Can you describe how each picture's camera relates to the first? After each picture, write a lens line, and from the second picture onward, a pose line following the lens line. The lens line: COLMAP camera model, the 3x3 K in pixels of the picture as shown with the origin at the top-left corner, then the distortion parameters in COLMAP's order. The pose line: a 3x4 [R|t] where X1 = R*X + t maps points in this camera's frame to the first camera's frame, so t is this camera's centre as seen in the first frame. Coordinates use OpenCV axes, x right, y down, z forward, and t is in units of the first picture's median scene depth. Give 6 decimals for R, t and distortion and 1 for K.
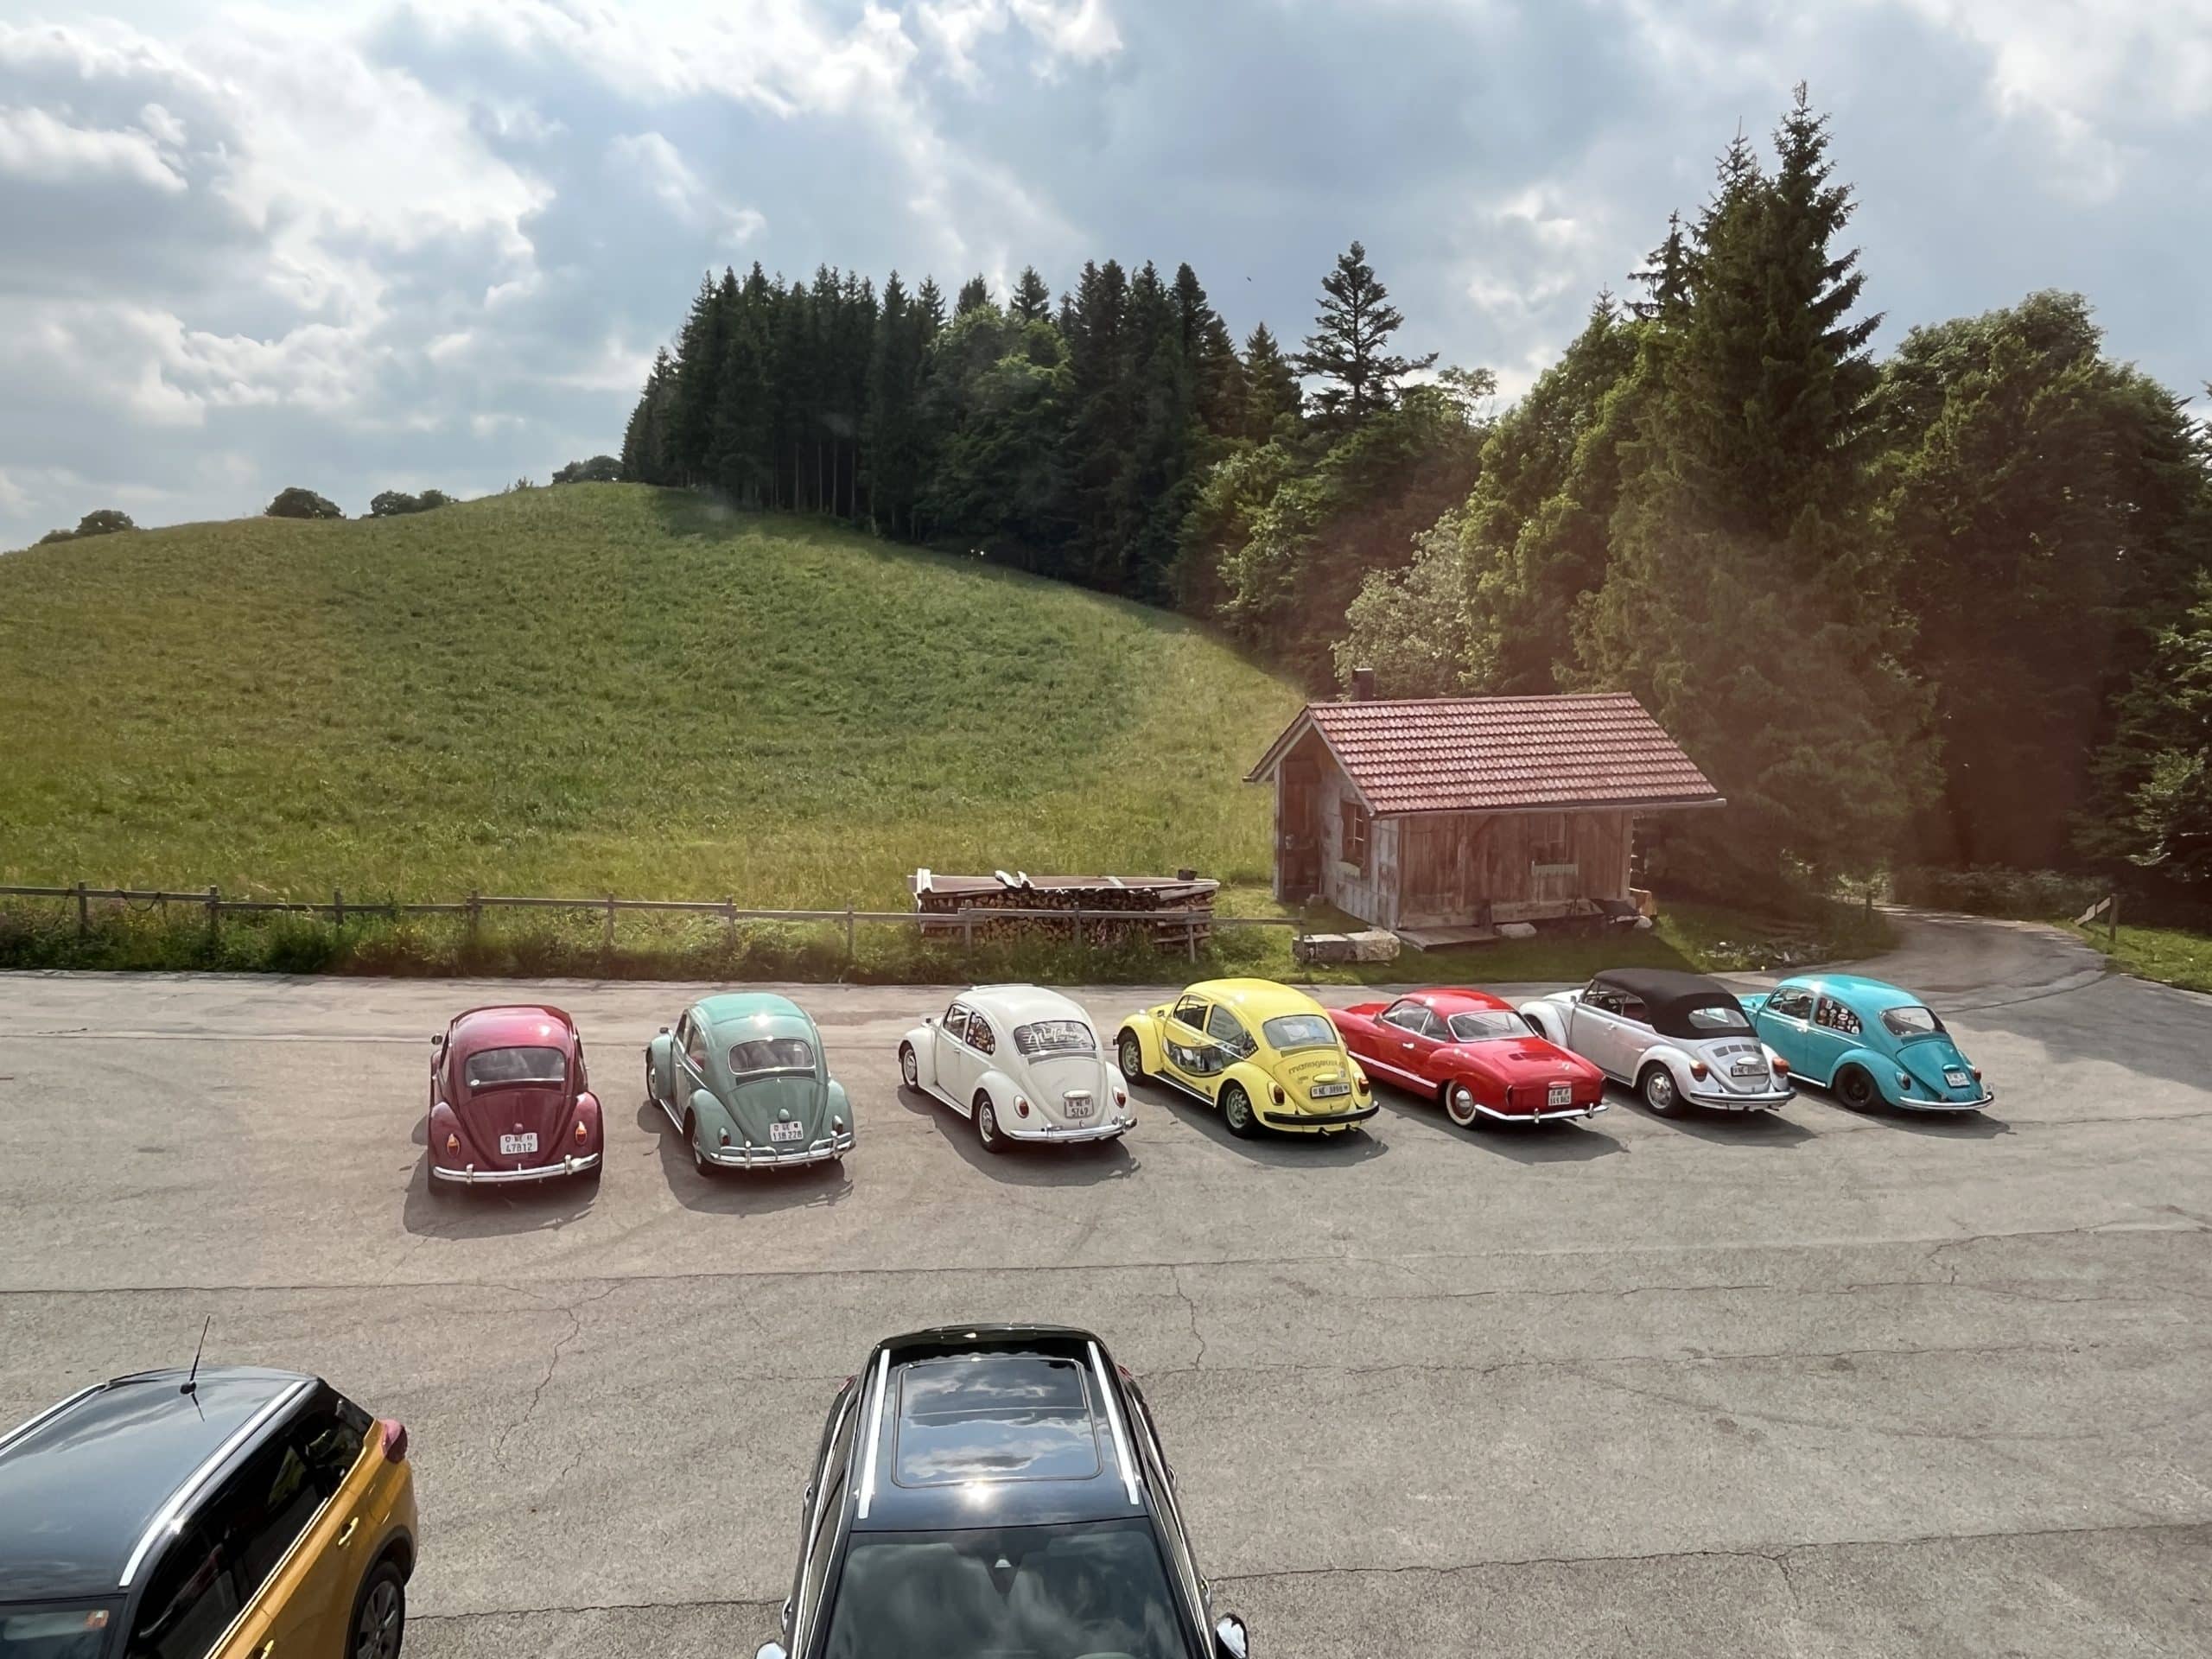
lens RADIAL K [[1534.2, 0, 1106.0], [0, 1534.2, 829.5], [0, 0, 1]] dist [0.000783, 0.002369]
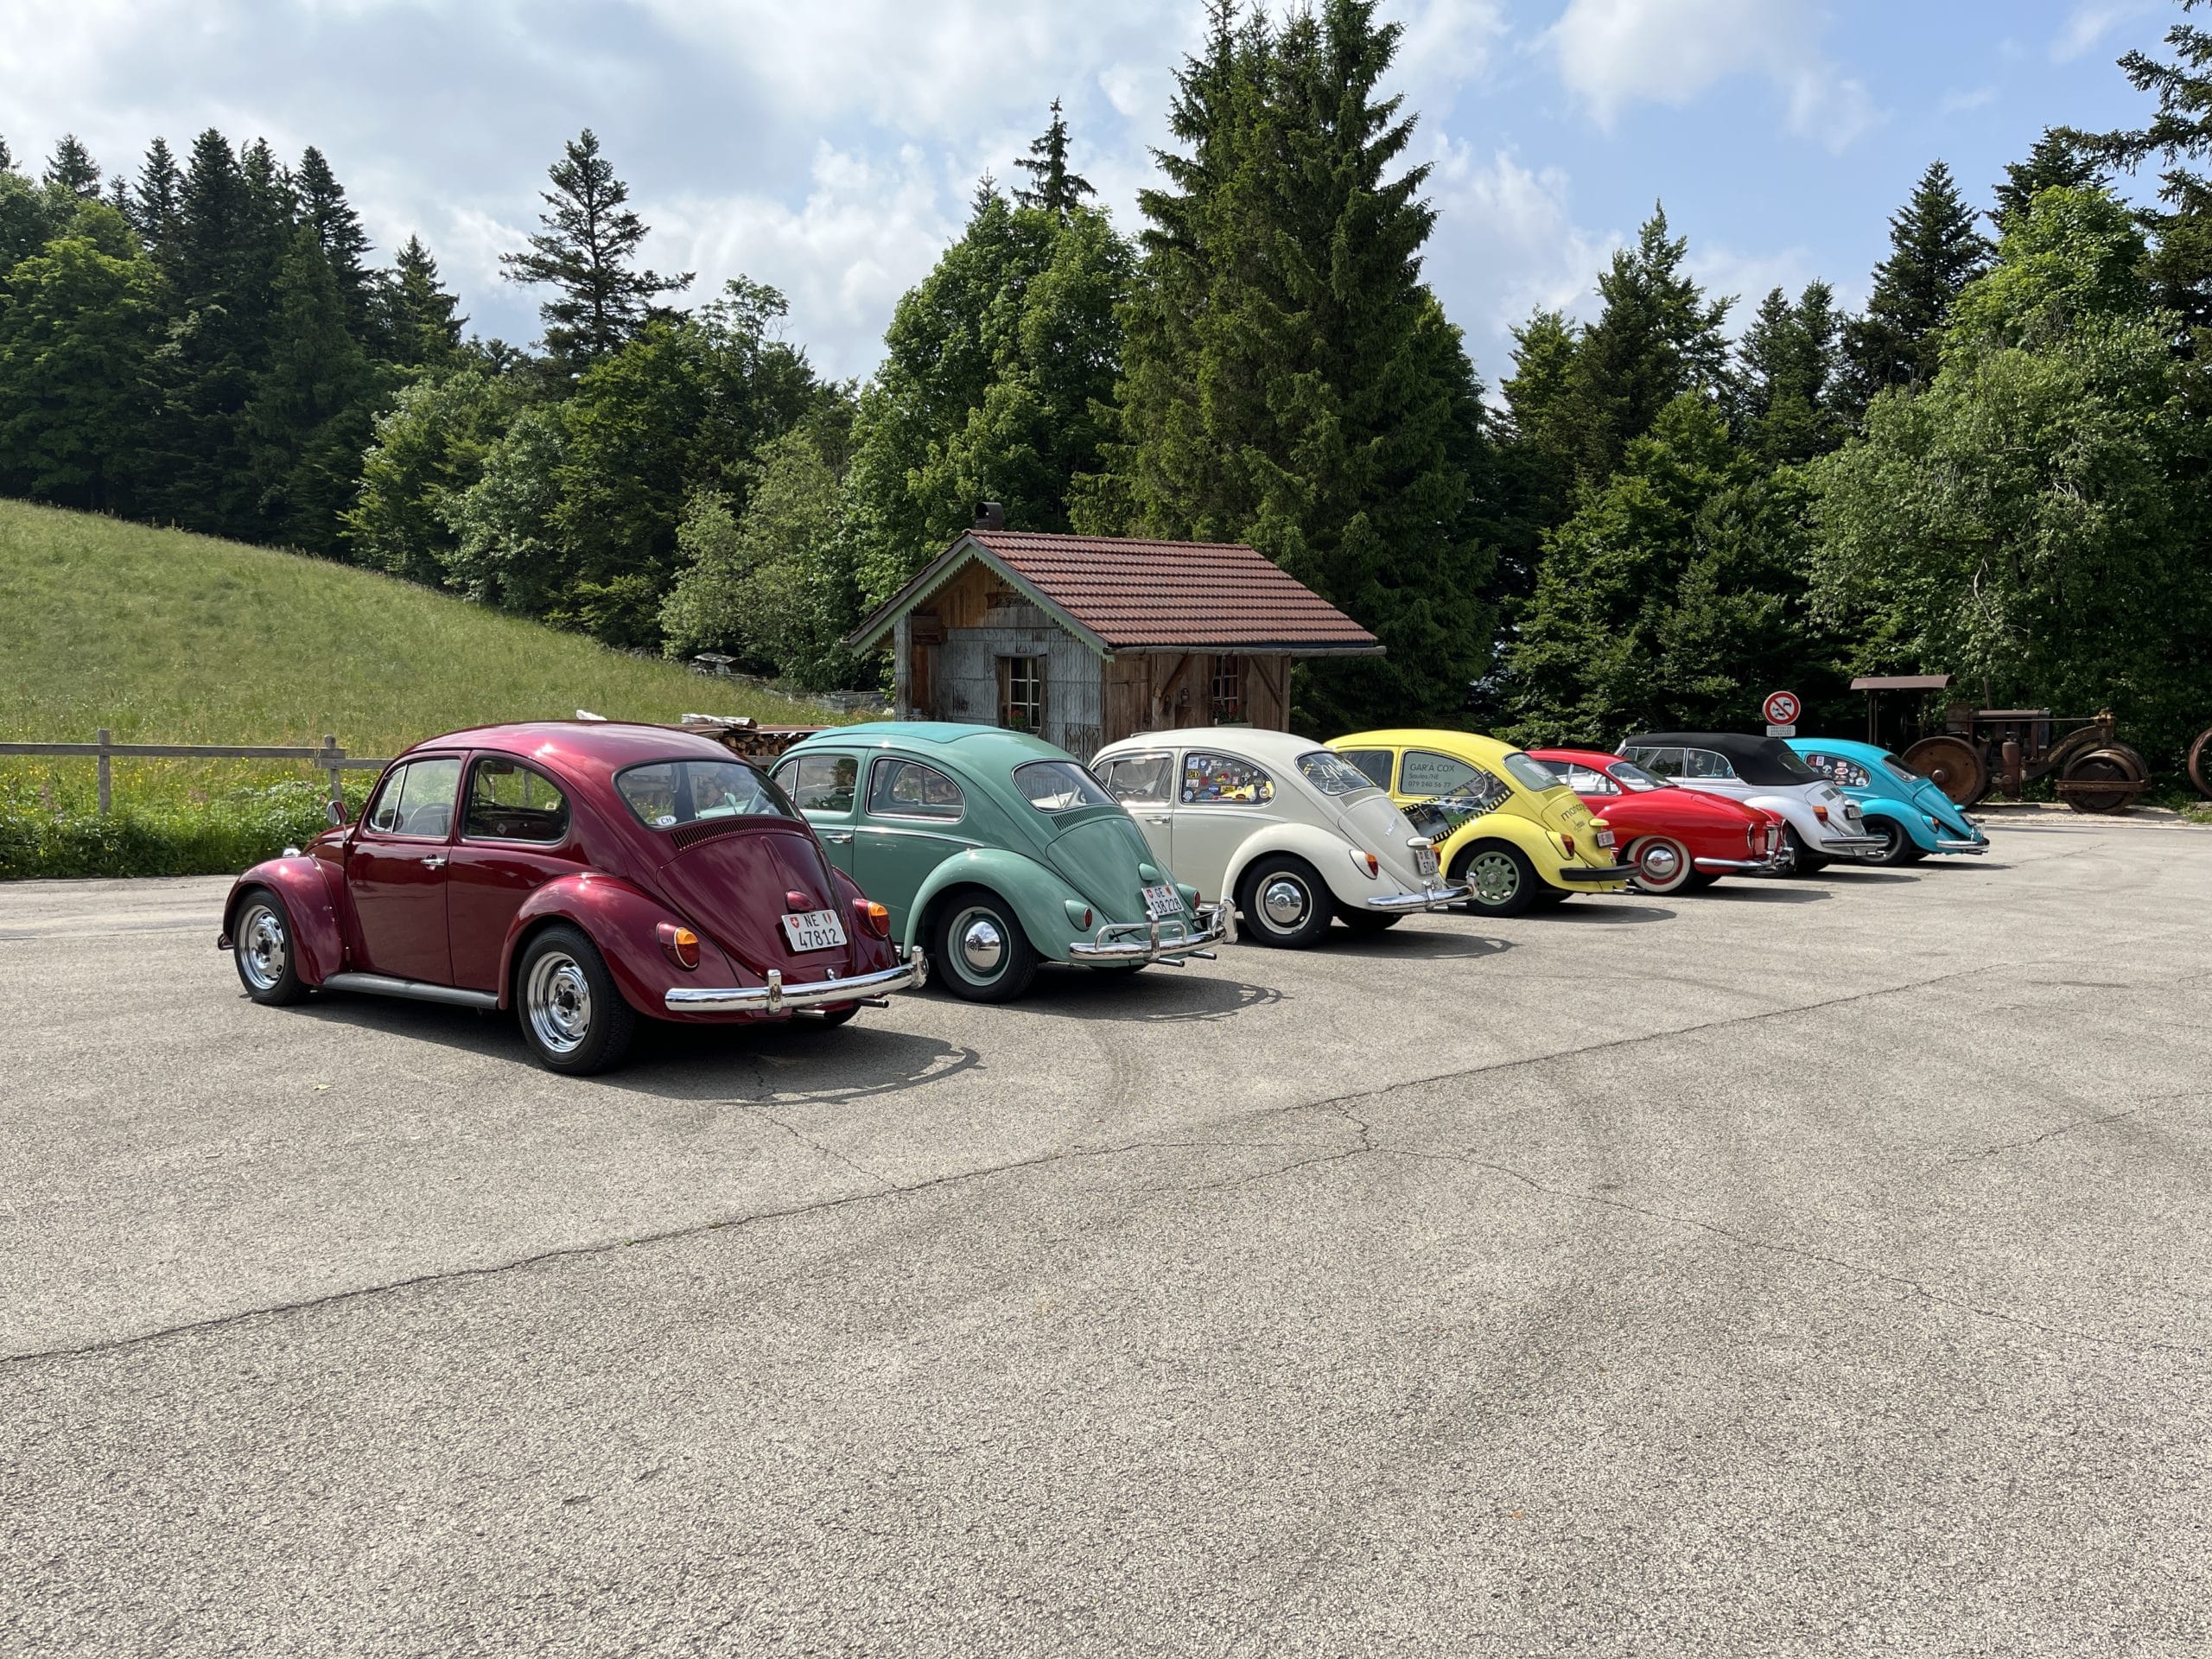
lens RADIAL K [[1645.2, 0, 1106.0], [0, 1645.2, 829.5], [0, 0, 1]] dist [0.067419, -0.093181]
pose [[0.856692, -0.057383, 0.512626, -0.085080], [0.069902, 0.997541, -0.005155, 0.027681], [-0.511069, 0.040250, 0.858597, 0.078983]]
